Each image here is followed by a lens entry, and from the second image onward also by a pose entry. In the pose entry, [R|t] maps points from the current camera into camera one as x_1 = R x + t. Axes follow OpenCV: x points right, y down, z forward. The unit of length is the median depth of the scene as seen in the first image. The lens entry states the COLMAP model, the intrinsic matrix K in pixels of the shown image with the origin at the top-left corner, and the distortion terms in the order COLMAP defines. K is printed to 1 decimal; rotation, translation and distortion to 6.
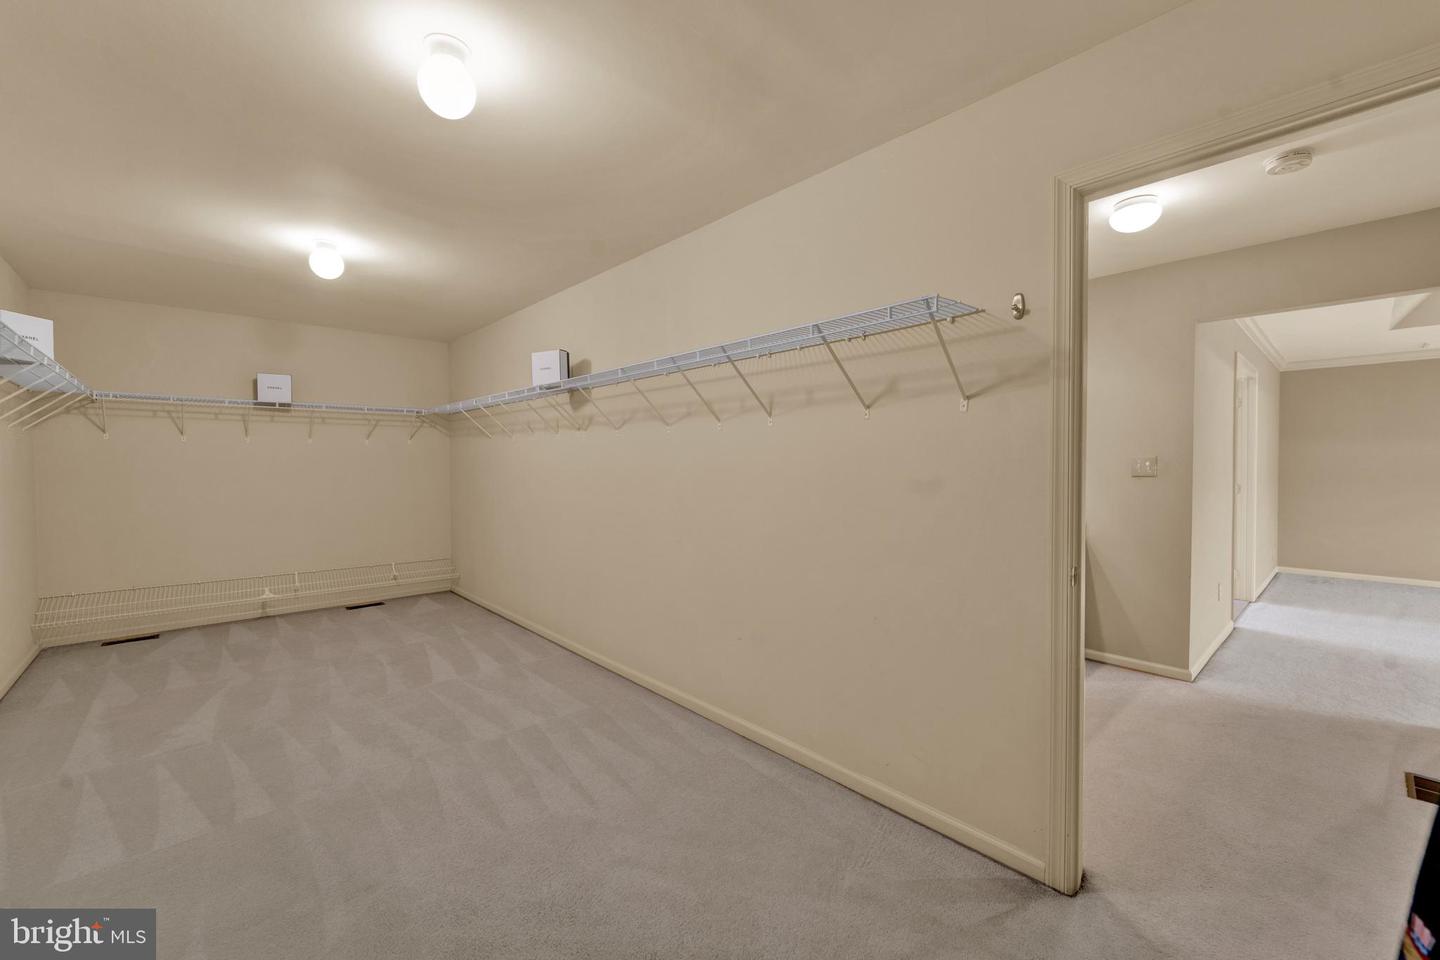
lens RADIAL K [[587.3, 0, 716.0], [0, 587.3, 478.4], [0, 0, 1]] dist [0.002140, 0.000134]
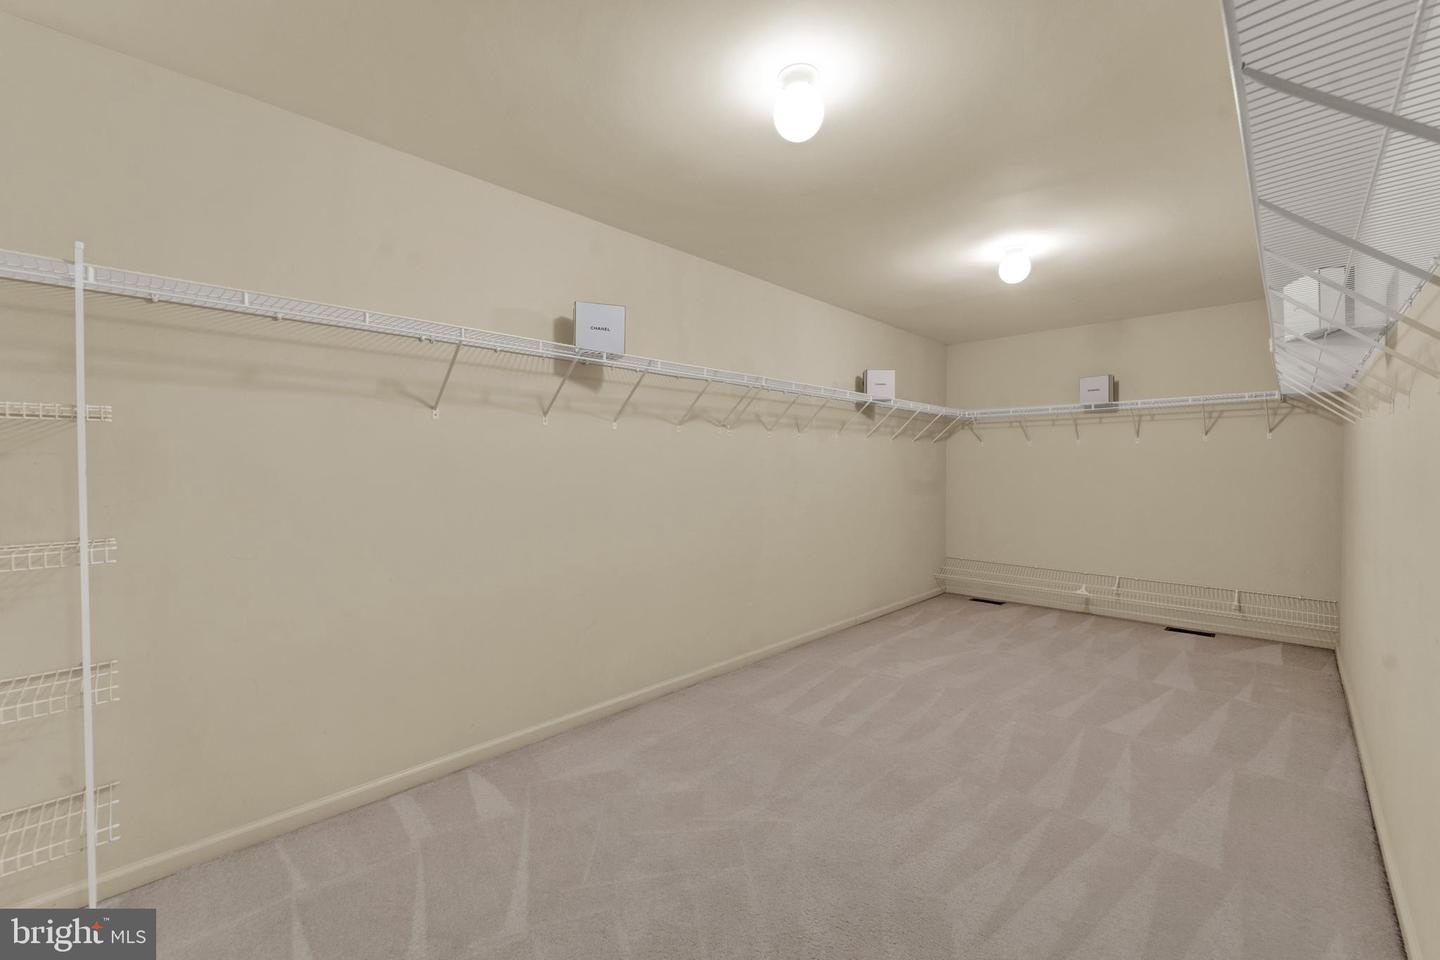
lens RADIAL K [[587.3, 0, 718.3], [0, 587.3, 470.7], [0, 0, 1]] dist [0.002140, 0.000134]
pose [[0.068041, 0.007100, -0.997657, 0.257271], [-0.024246, 0.999691, 0.005461, -0.004815], [0.997388, 0.023818, 0.068192, 0.329891]]
